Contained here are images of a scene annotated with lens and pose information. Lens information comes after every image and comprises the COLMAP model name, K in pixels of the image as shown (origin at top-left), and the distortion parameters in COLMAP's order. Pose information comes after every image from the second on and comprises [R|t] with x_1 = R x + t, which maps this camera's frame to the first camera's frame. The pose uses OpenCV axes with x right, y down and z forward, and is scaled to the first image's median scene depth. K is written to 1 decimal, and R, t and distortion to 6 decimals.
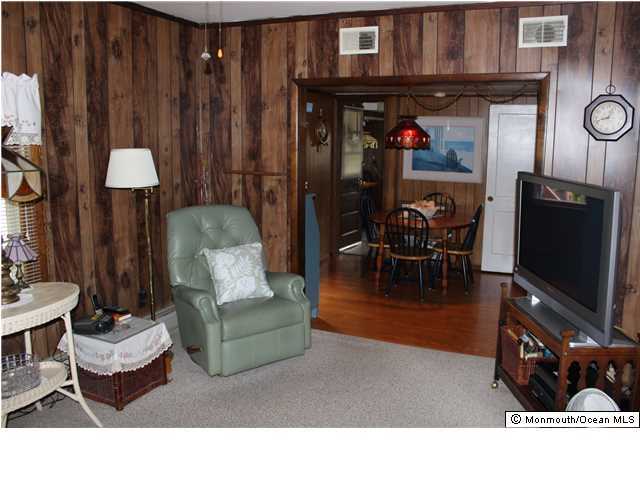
lens RADIAL K [[550.3, 0, 320.0], [0, 550.3, 240.0], [0, 0, 1]] dist [-0.176500, 0.188543]
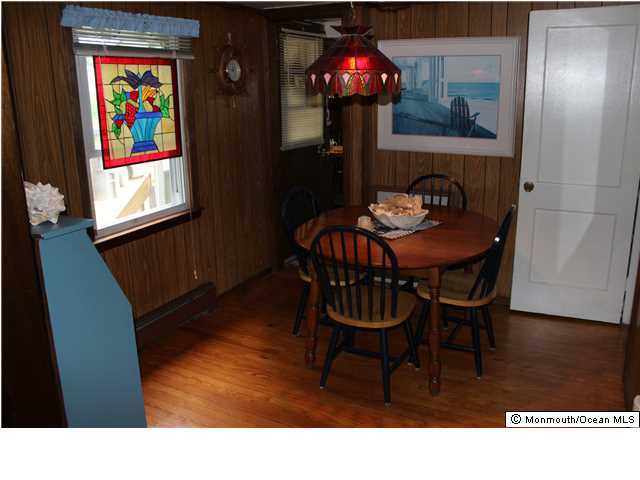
lens RADIAL K [[550.3, 0, 320.0], [0, 550.3, 240.0], [0, 0, 1]] dist [-0.176500, 0.188543]
pose [[0.998525, -0.012463, -0.052839, 0.129250], [0.017182, 0.995811, 0.089803, -0.073956], [0.051498, -0.090579, 0.994557, 0.434532]]
